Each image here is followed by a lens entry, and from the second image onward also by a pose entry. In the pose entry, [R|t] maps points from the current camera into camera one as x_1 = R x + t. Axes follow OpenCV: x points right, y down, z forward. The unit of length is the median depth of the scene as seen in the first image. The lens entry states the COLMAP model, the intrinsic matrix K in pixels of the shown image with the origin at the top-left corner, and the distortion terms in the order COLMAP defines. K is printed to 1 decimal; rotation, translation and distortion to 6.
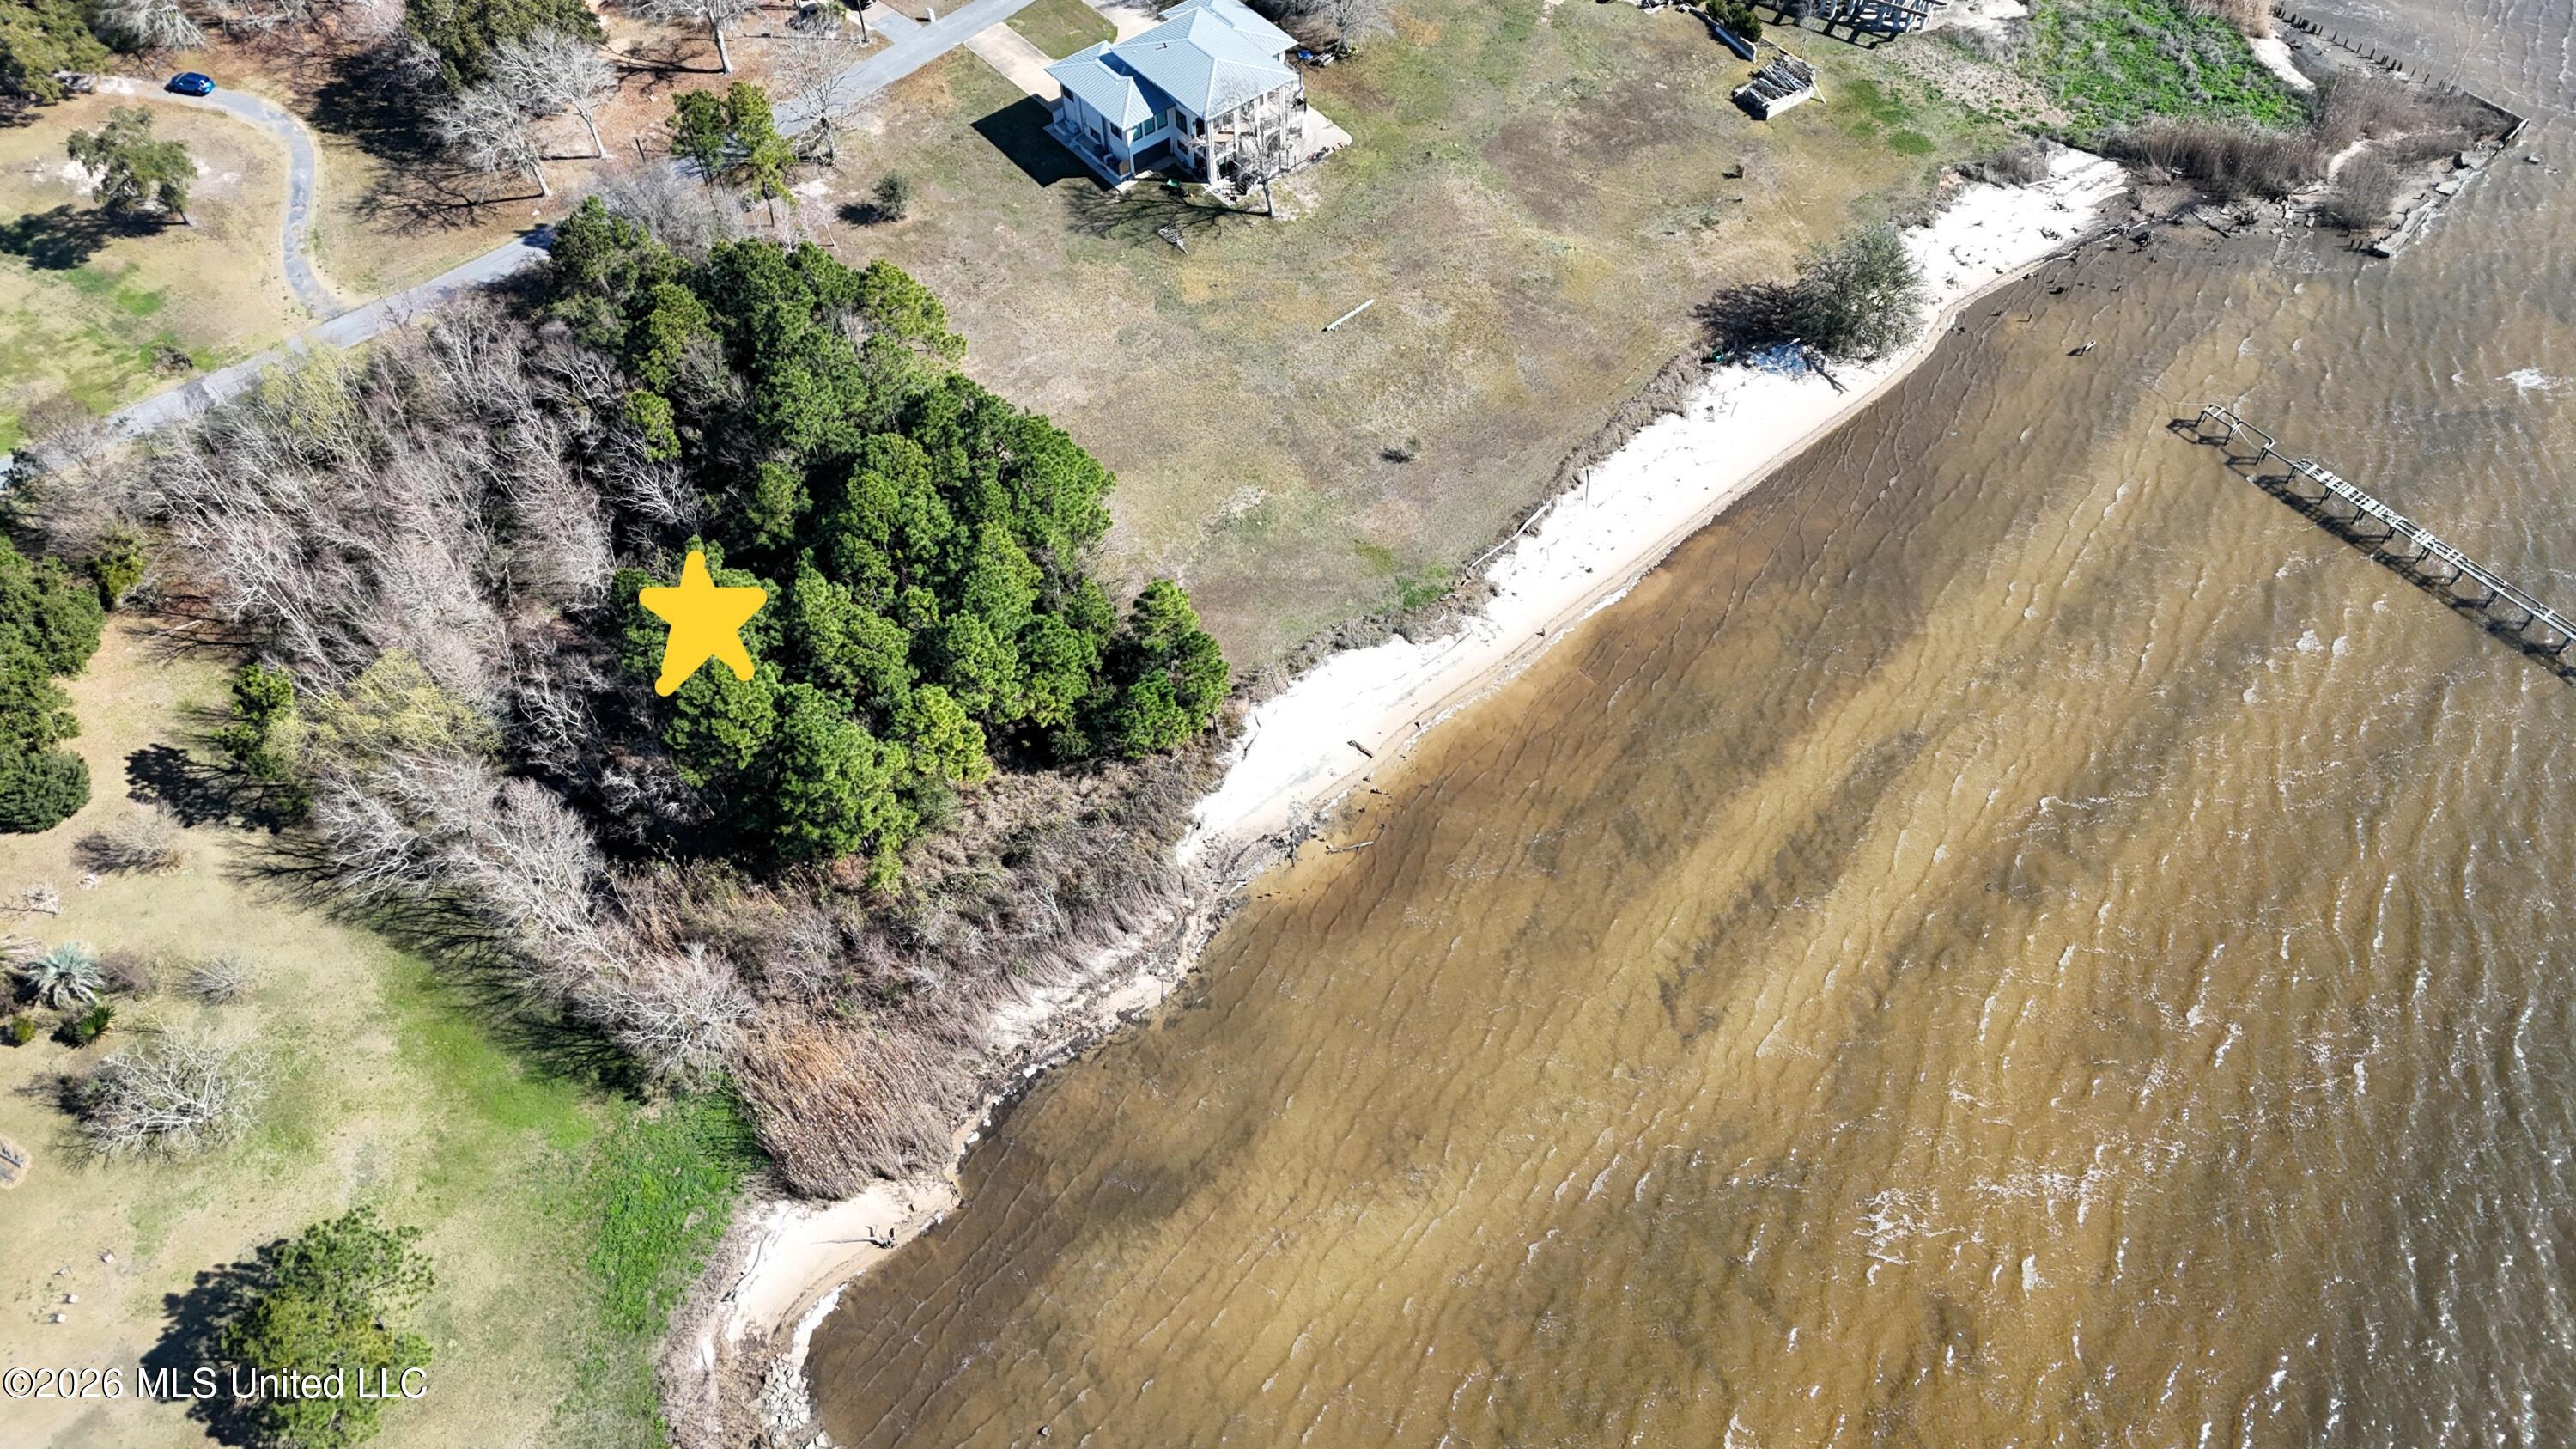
lens RADIAL K [[1883.8, 0, 1297.9], [0, 1883.8, 730.4], [0, 0, 1]] dist [0.087332, -0.091545]
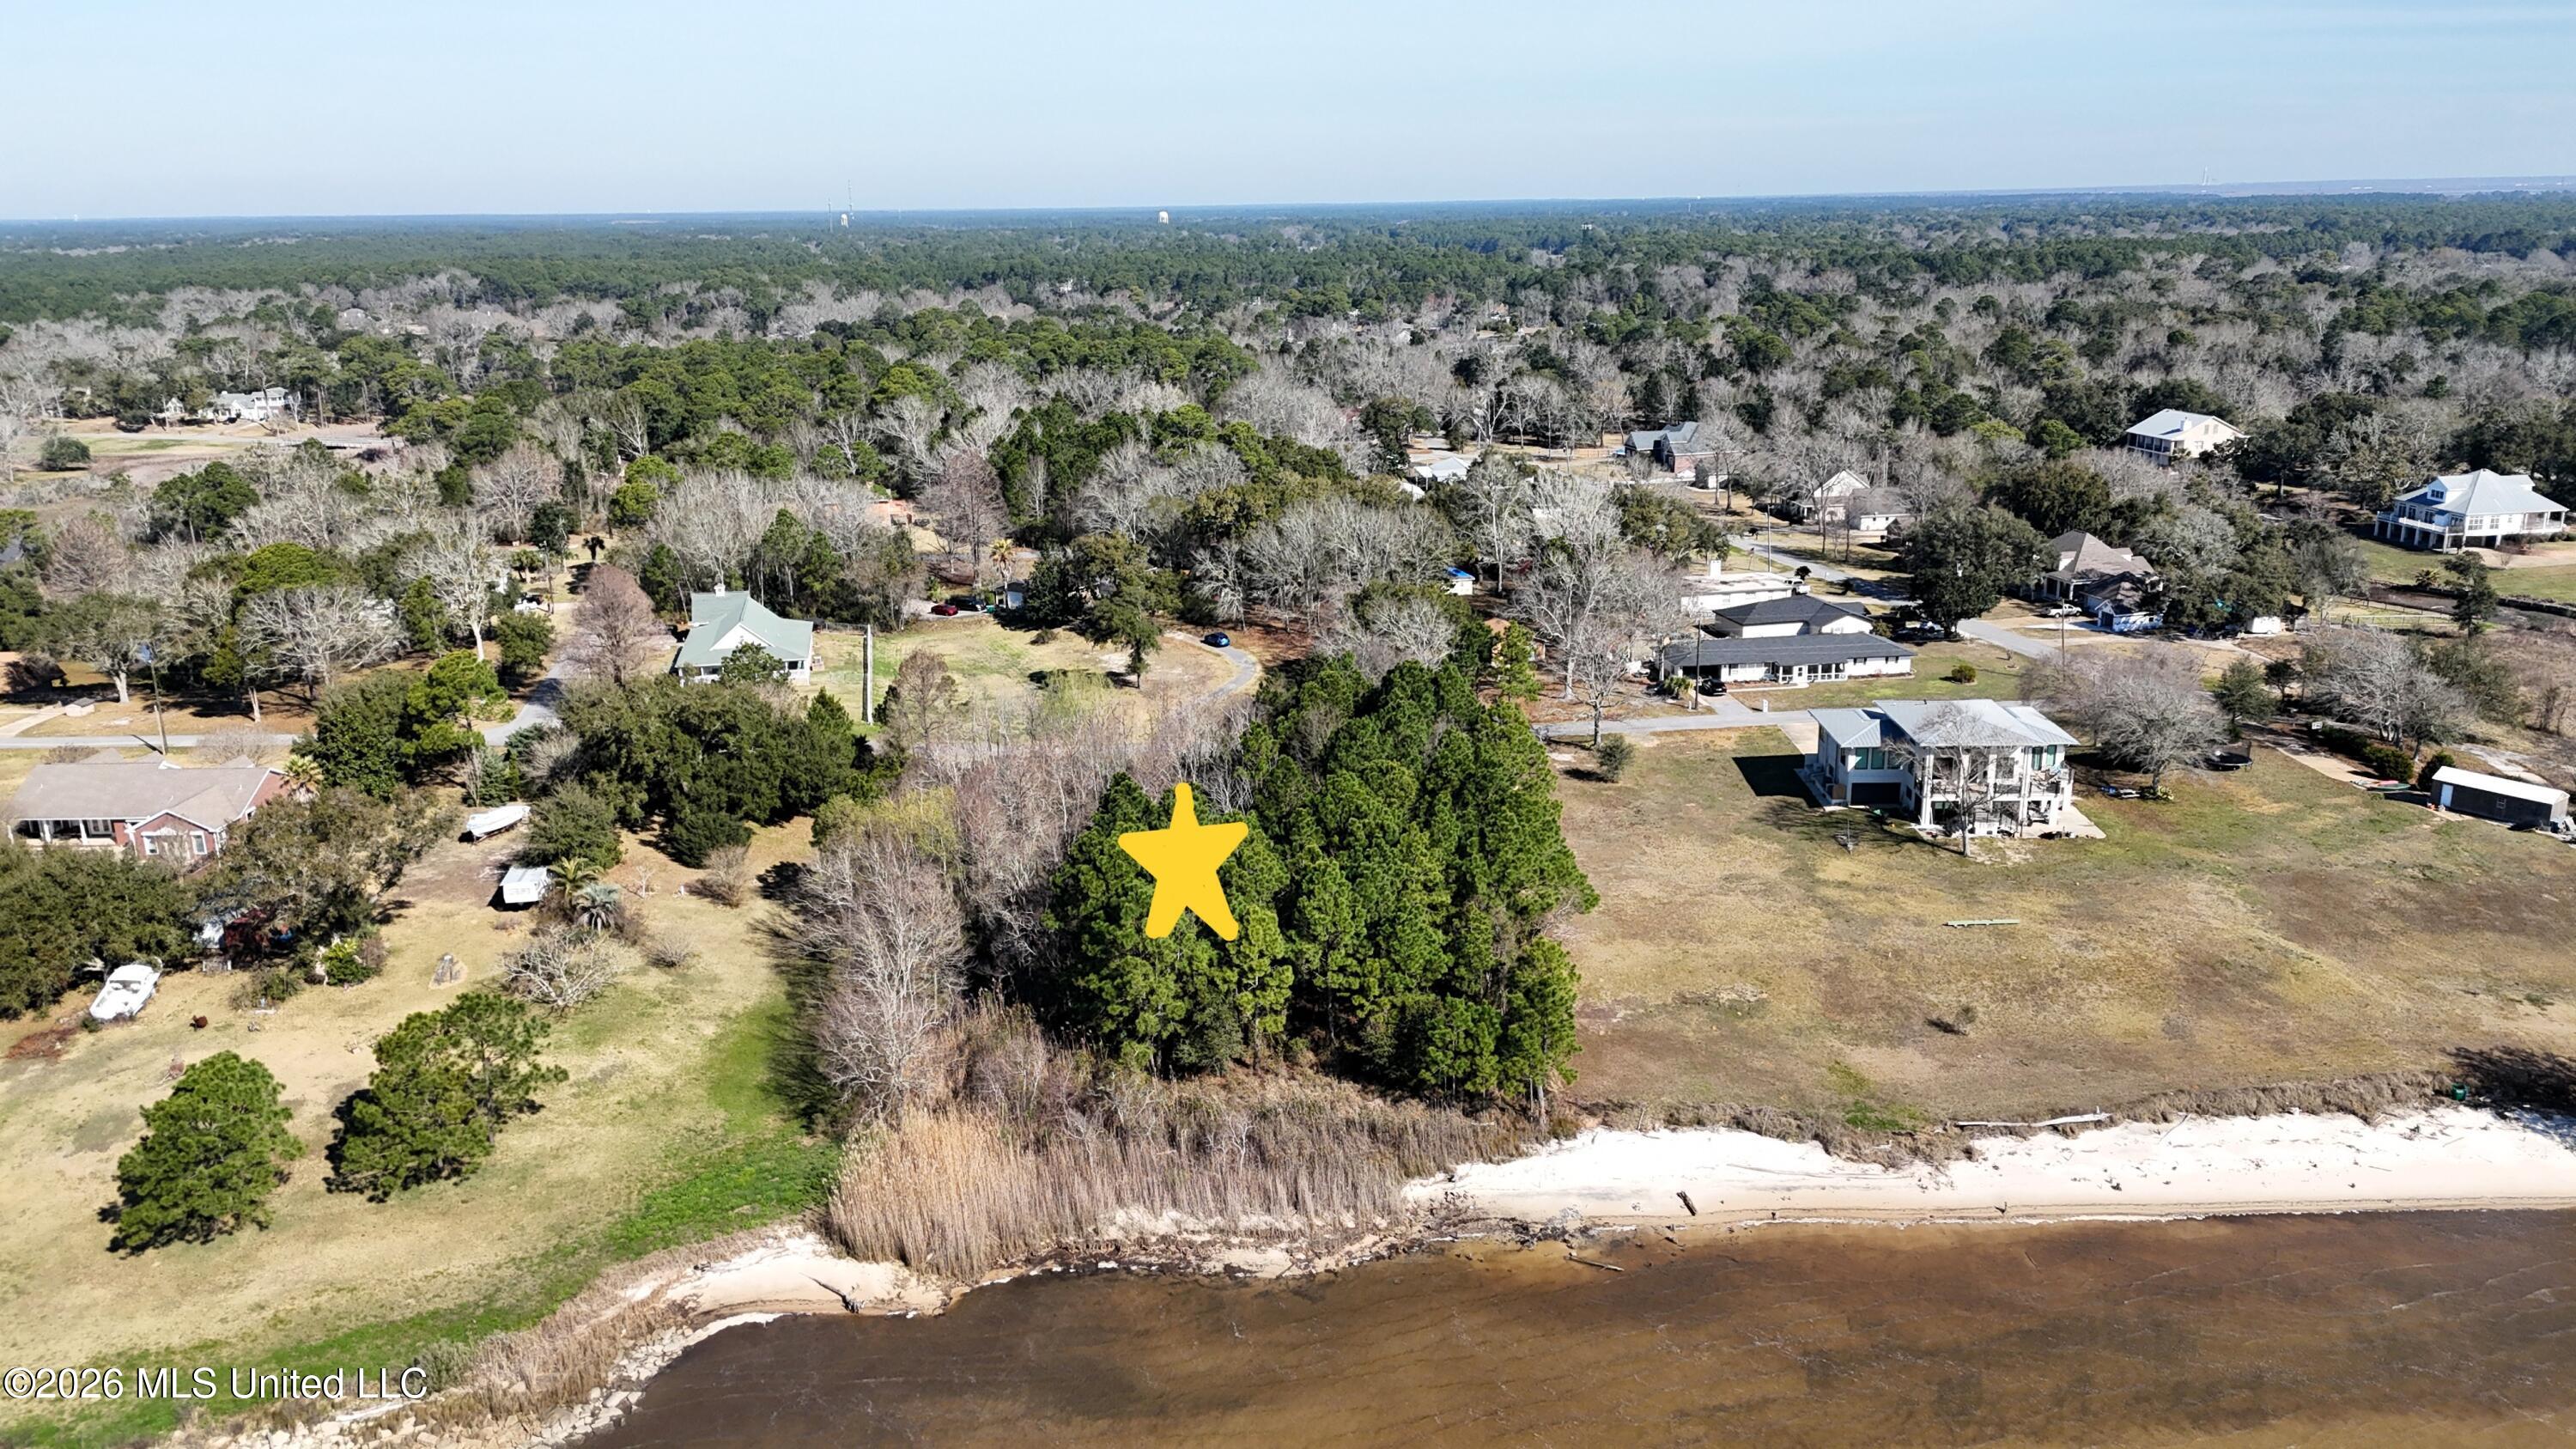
lens RADIAL K [[1883.8, 0, 1297.9], [0, 1883.8, 730.4], [0, 0, 1]] dist [0.087332, -0.091545]
pose [[0.758819, 0.176923, -0.626811, 0.387344], [-0.508472, 0.762332, -0.400382, 0.269922], [0.407001, 0.622534, 0.668432, 0.276984]]
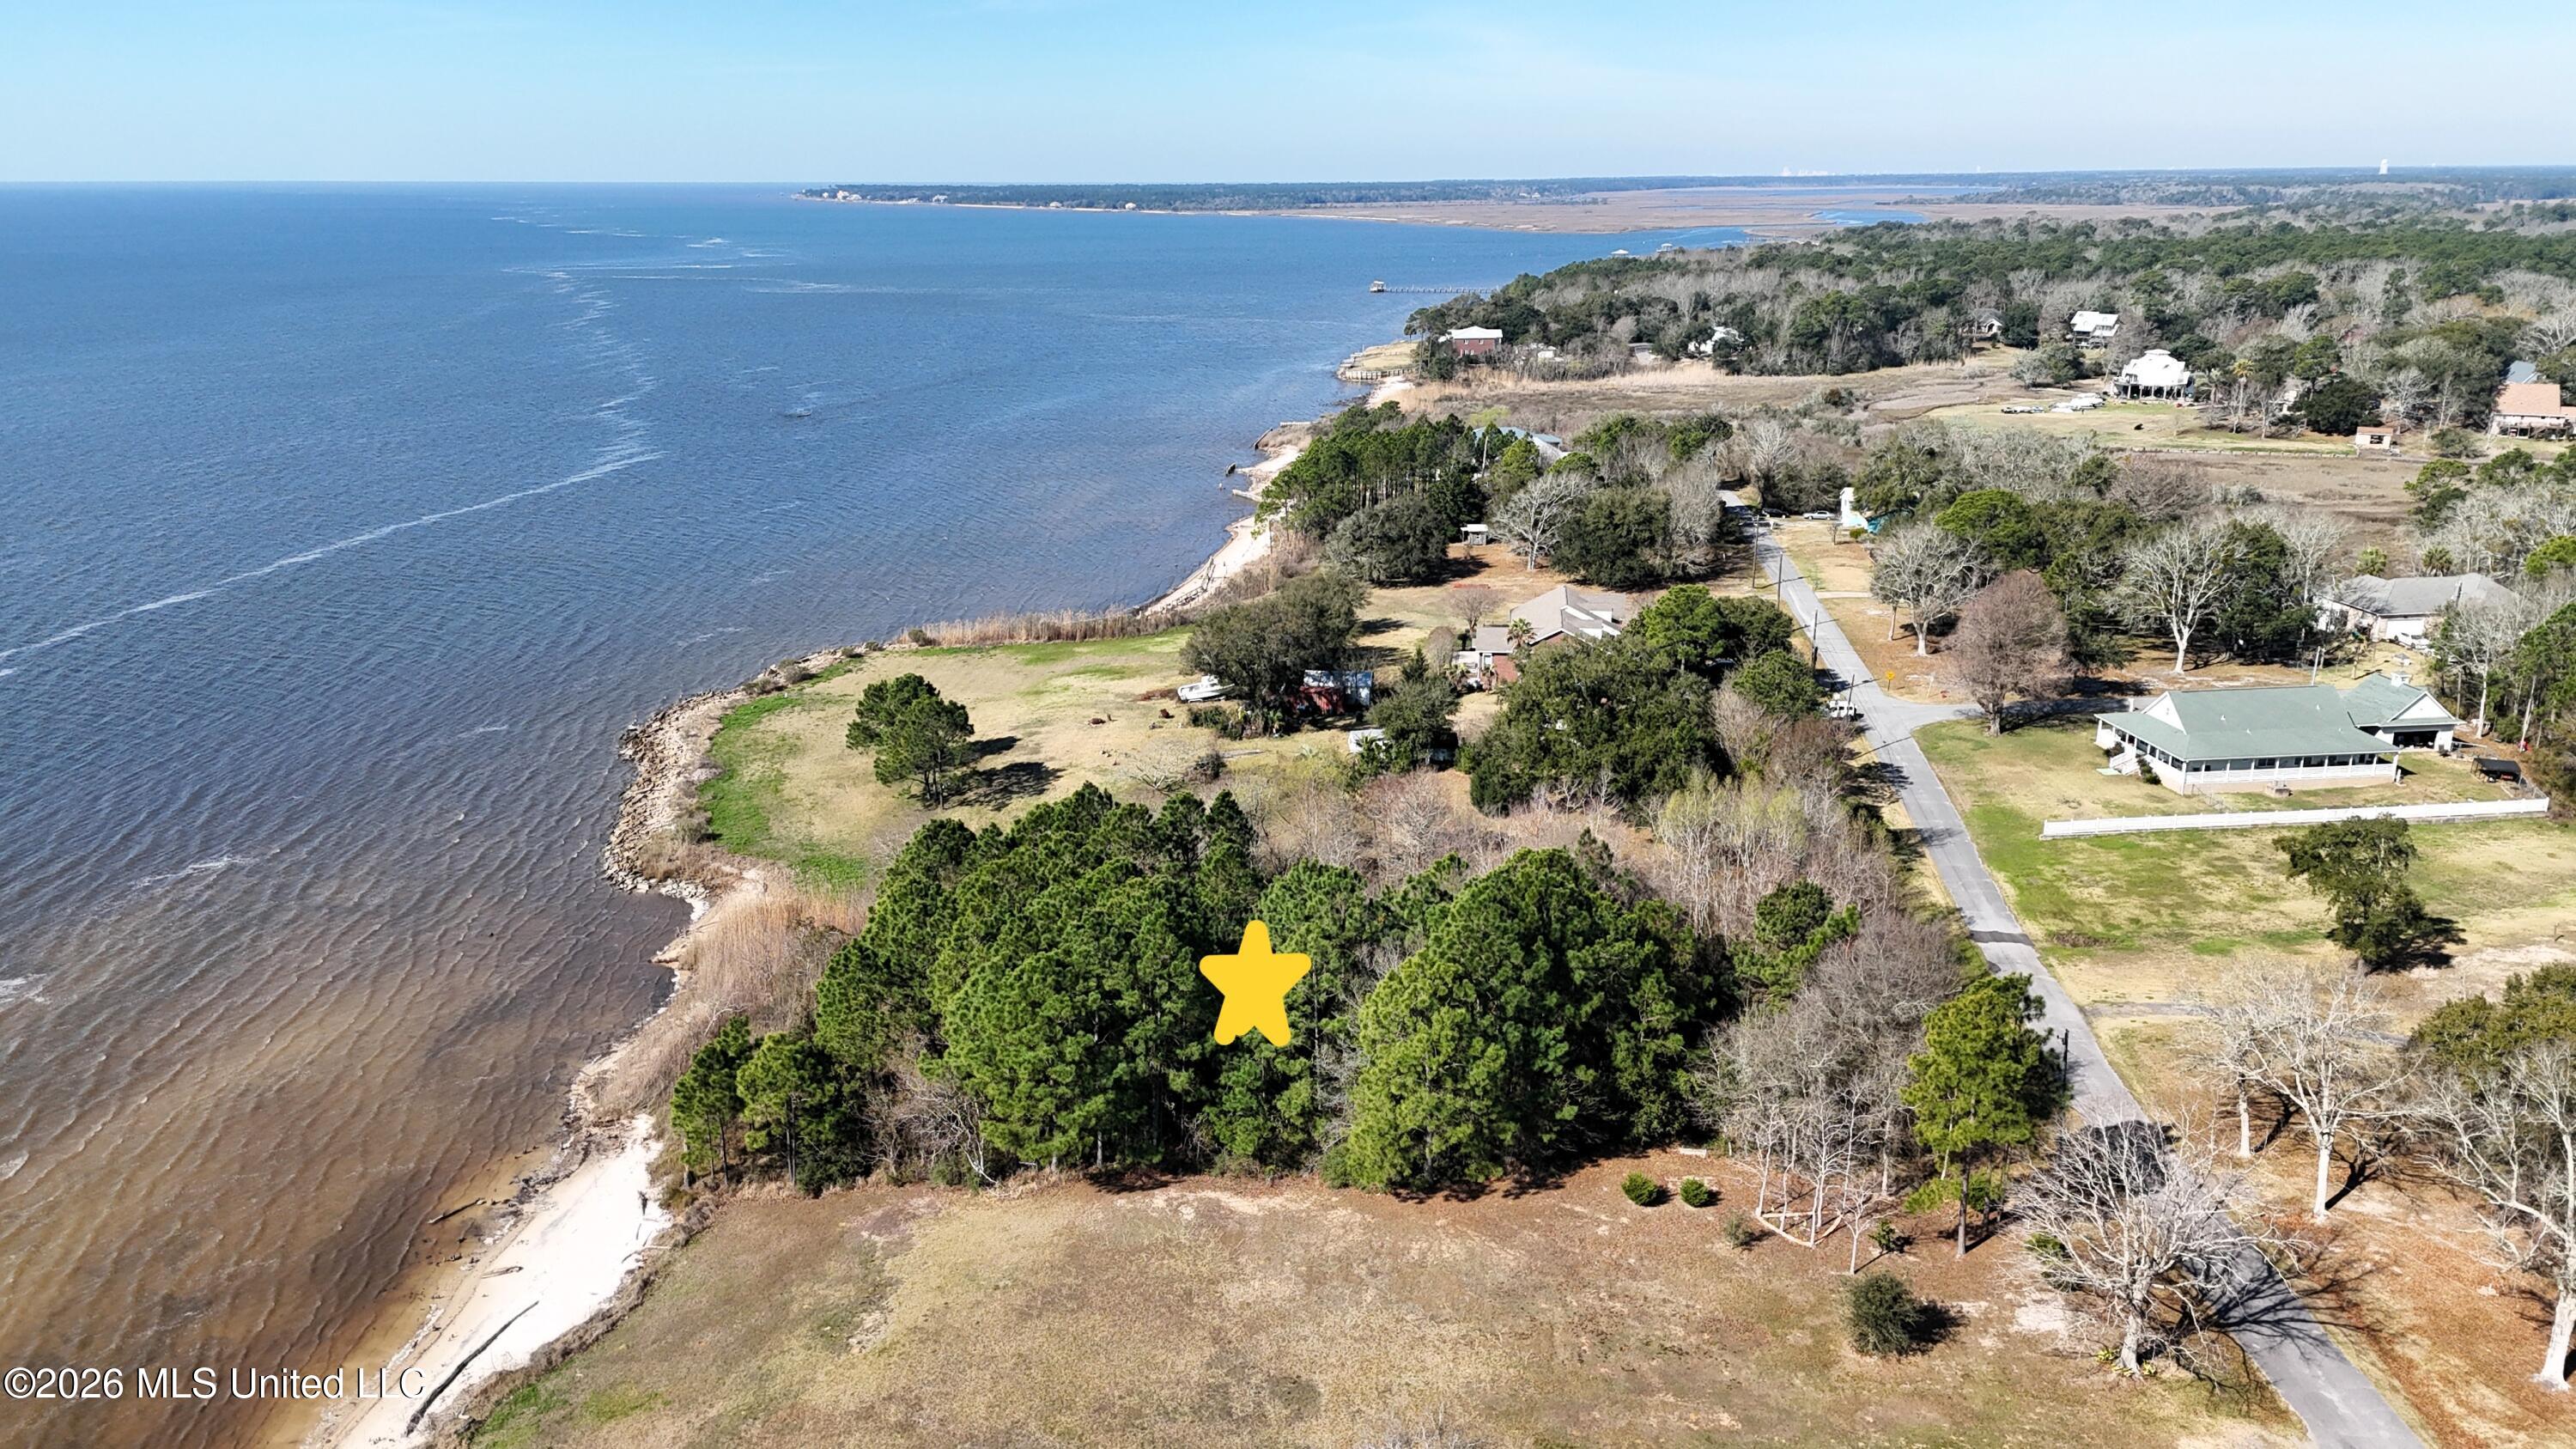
lens RADIAL K [[1883.8, 0, 1297.9], [0, 1883.8, 730.4], [0, 0, 1]] dist [0.087332, -0.091545]
pose [[-0.716151, 0.213690, -0.664428, 0.268108], [-0.539484, 0.434505, 0.721223, -0.806680], [0.442816, 0.874953, -0.195888, 1.126989]]
